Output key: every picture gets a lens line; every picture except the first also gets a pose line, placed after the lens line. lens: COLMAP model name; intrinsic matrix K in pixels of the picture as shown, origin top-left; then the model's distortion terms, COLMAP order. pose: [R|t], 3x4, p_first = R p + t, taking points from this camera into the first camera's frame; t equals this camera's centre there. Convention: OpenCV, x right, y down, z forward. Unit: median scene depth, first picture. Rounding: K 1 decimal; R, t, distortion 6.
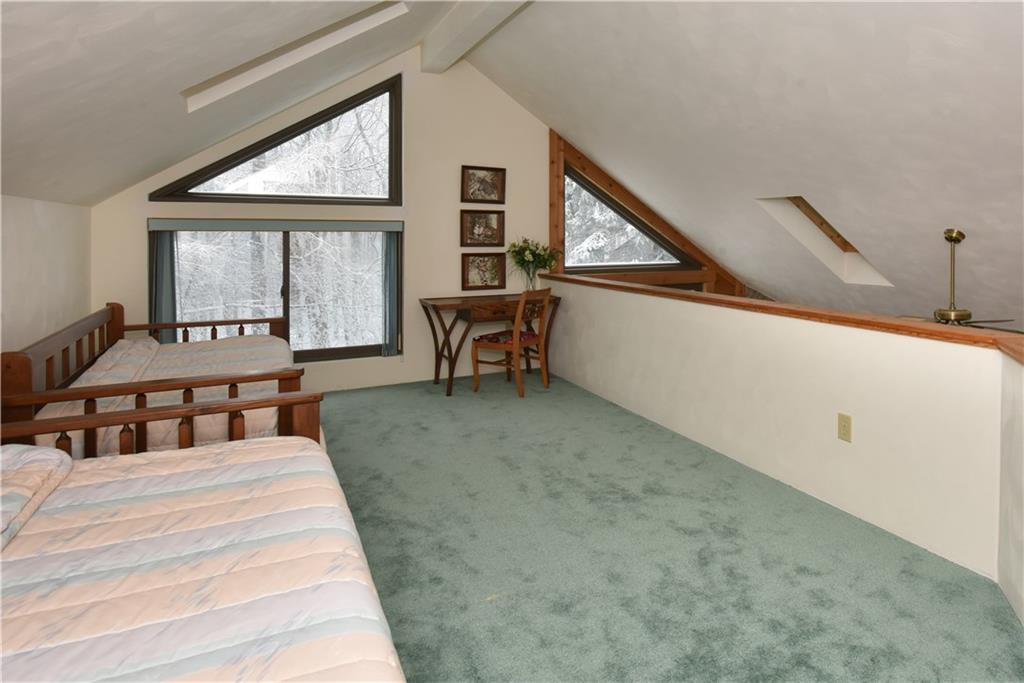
lens RADIAL K [[622.5, 0, 640.6], [0, 622.5, 240.7], [0, 0, 1]] dist [-0.026705, 0.003126]
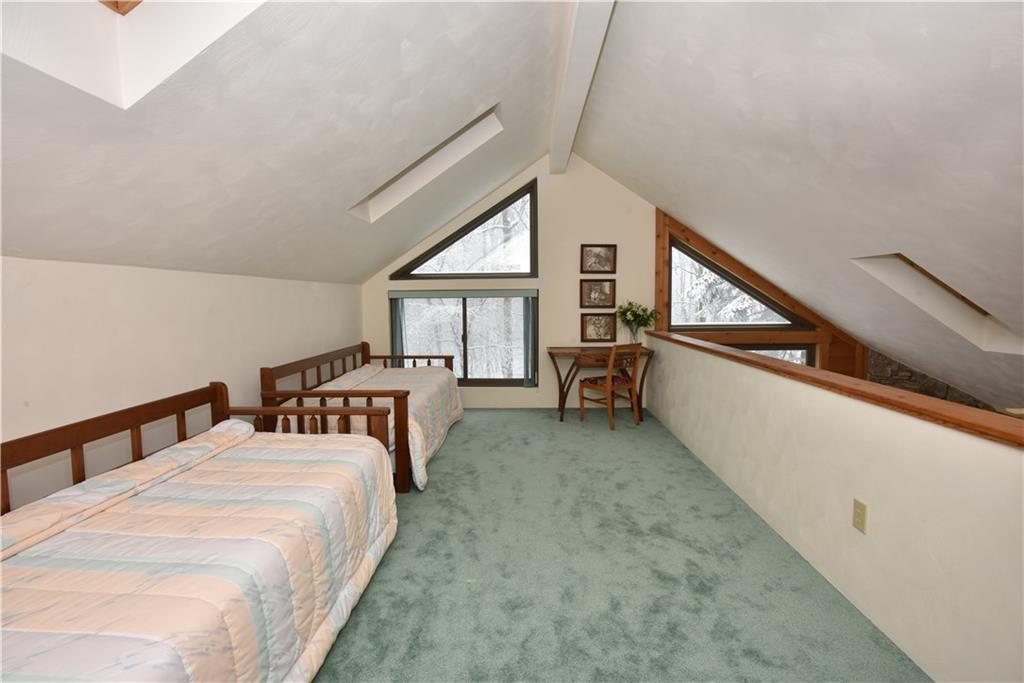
lens RADIAL K [[478.0, 0, 510.0], [0, 478.0, 336.9], [0, 0, 1]] dist [-0.016048, 0.000100]
pose [[0.838083, 0.033424, -0.544517, 0.141832], [0.005373, 0.997567, 0.069503, -0.000722], [0.545516, -0.061175, 0.835865, 0.095661]]
